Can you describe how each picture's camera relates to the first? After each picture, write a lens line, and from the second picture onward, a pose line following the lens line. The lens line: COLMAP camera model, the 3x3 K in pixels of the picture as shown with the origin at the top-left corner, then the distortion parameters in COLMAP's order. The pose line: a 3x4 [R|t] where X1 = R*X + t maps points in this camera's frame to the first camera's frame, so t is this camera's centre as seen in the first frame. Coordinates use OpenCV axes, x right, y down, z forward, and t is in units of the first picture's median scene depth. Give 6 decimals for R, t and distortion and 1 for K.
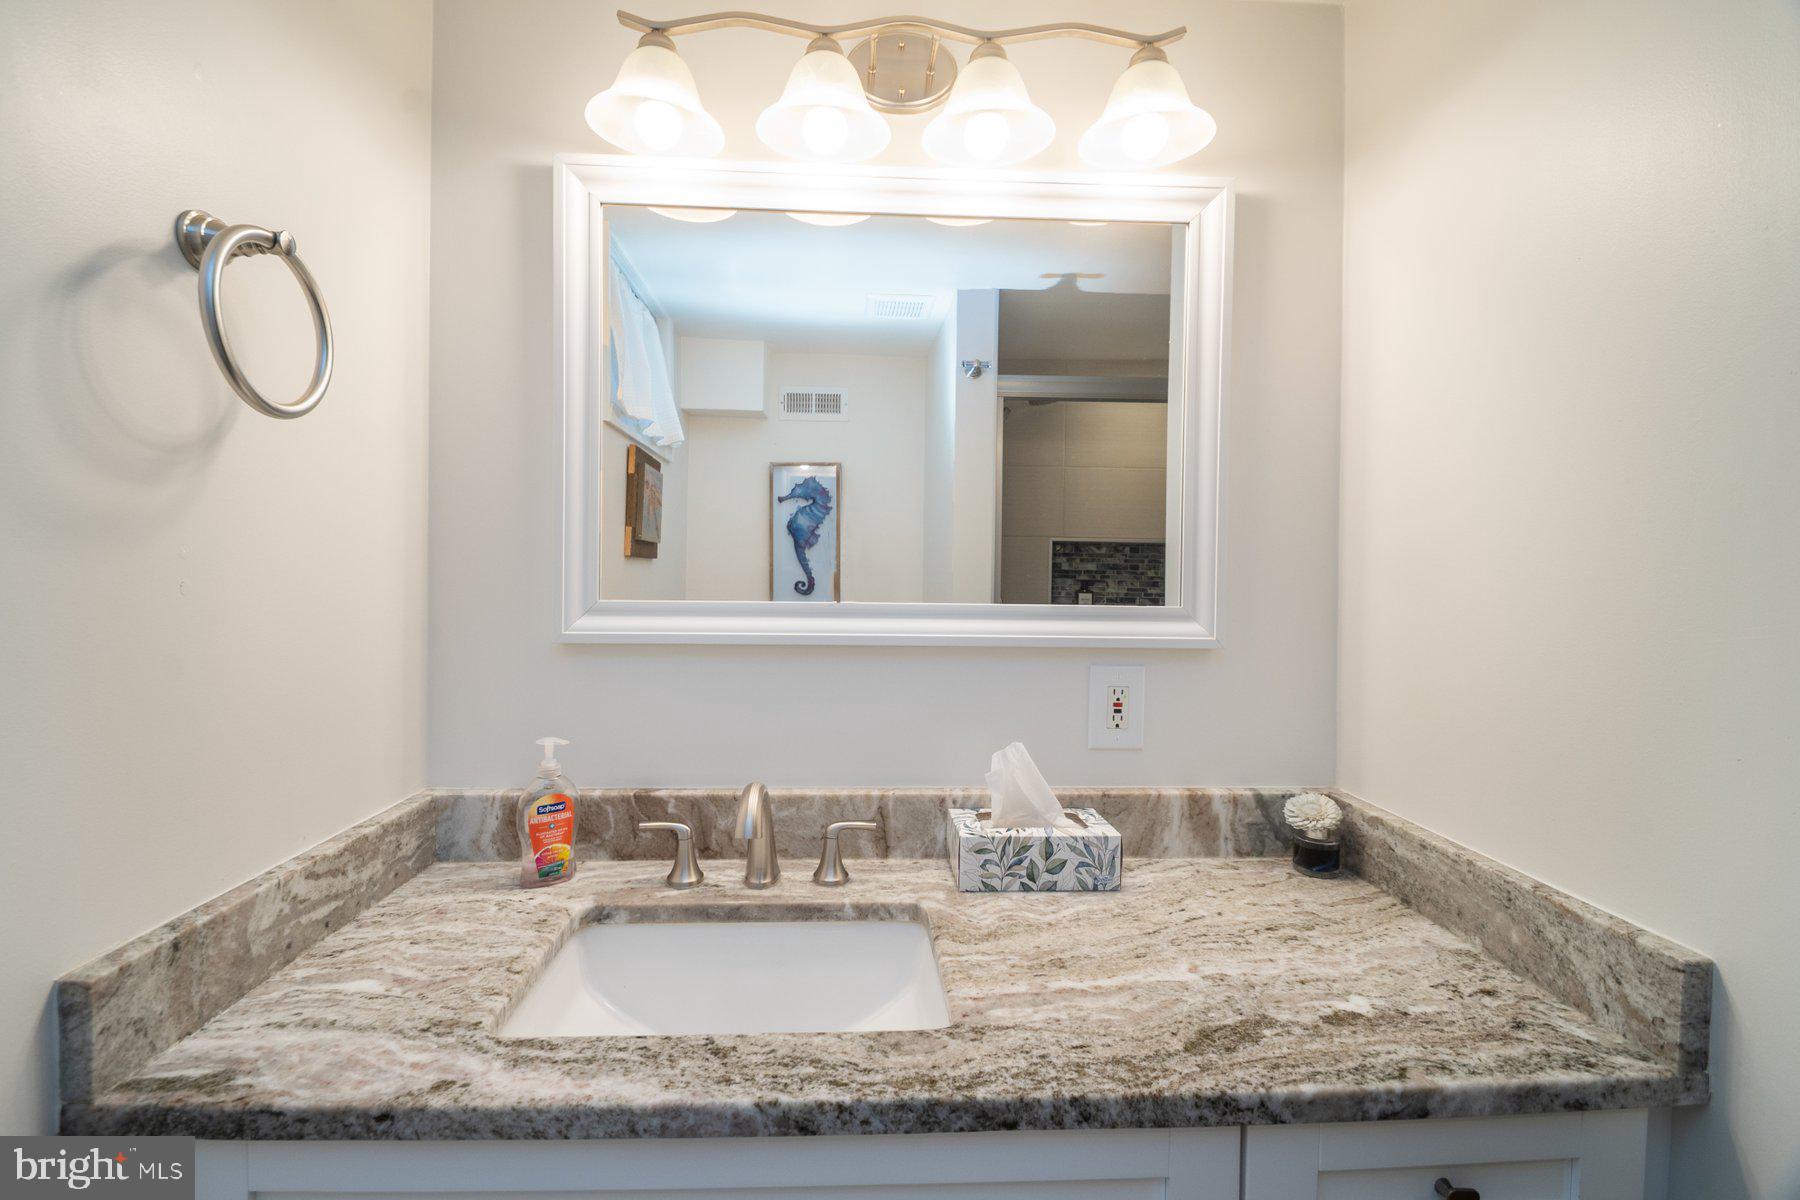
lens RADIAL K [[781.7, 0, 874.5], [0, 781.7, 578.1], [0, 0, 1]] dist [-0.012650, -0.002375]
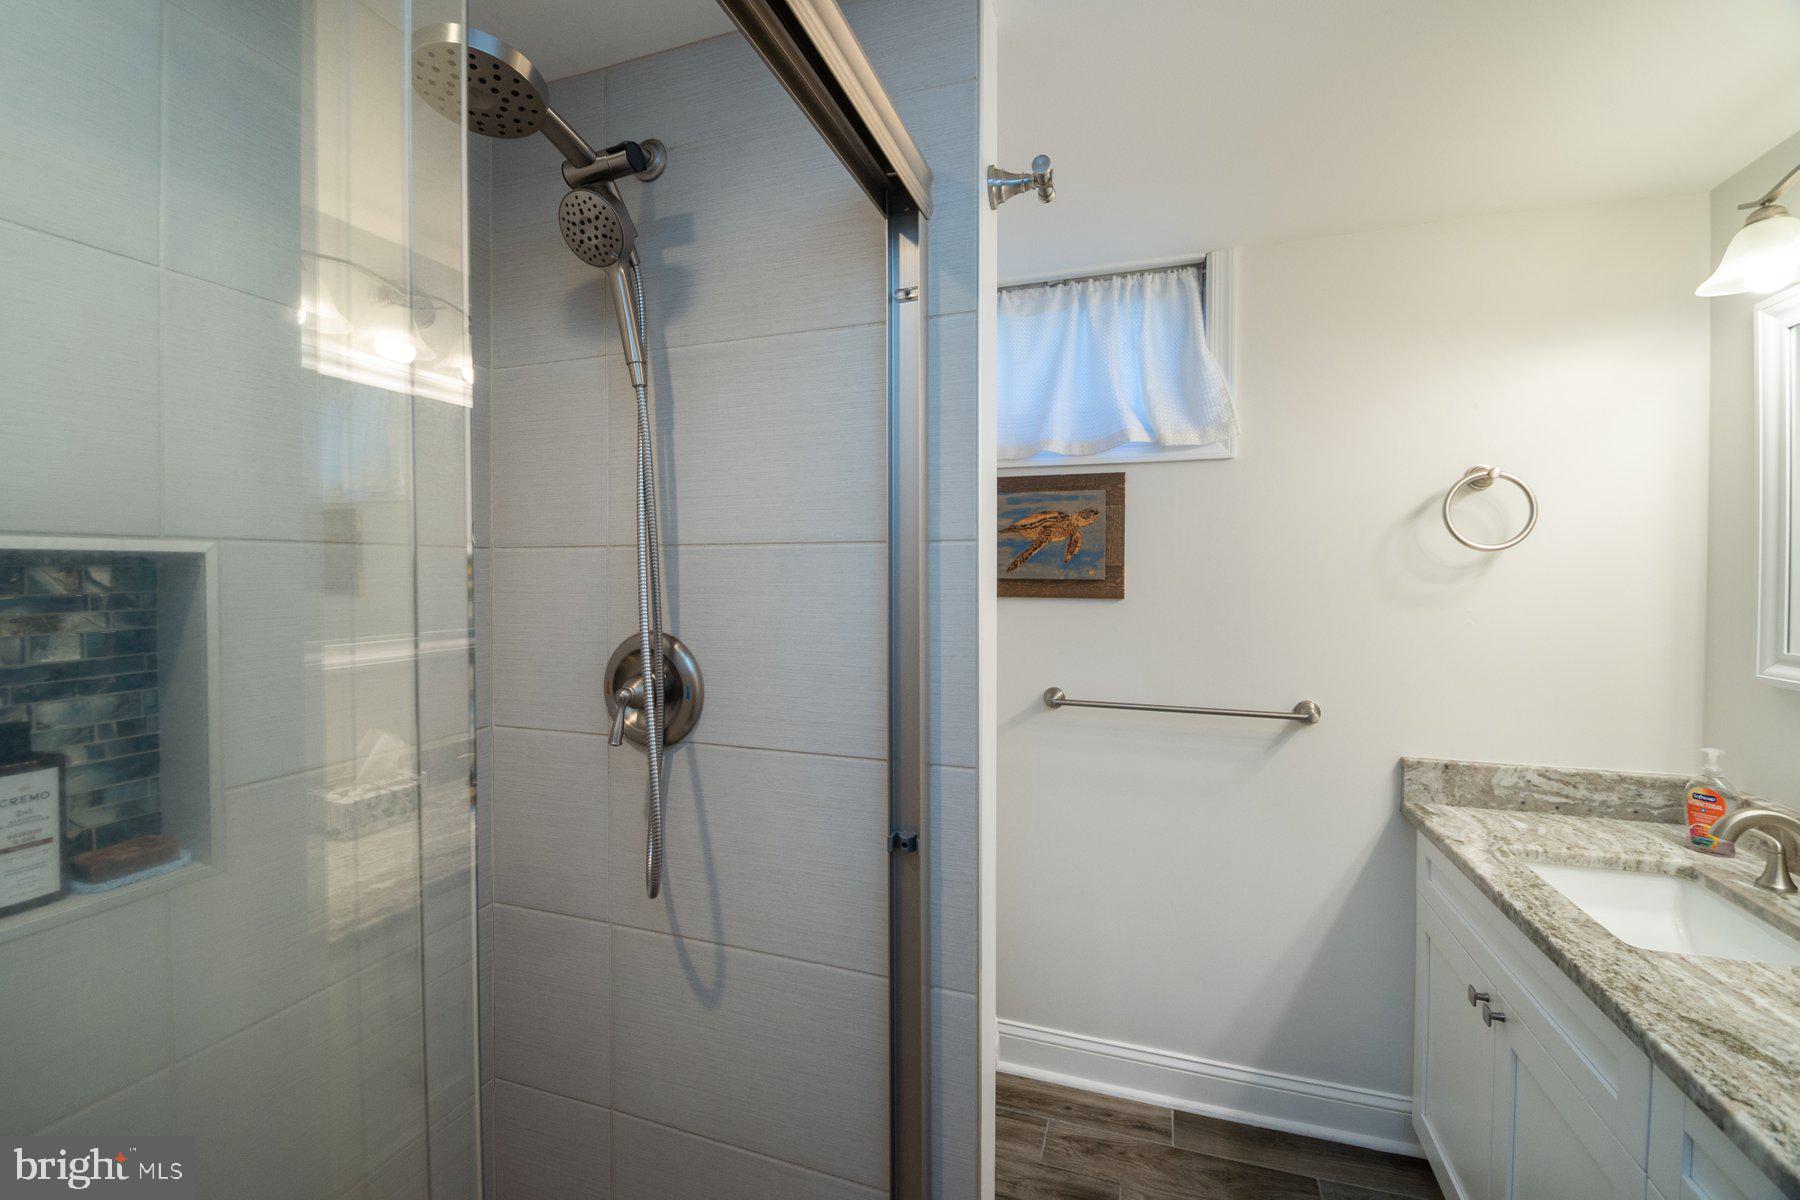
lens RADIAL K [[781.7, 0, 894.0], [0, 781.7, 591.8], [0, 0, 1]] dist [-0.012650, -0.002375]
pose [[-0.346750, 0.020435, -0.937735, 1.948102], [-0.011155, 0.999602, 0.025908, -0.129529], [0.937891, 0.019444, -0.346384, 0.161127]]
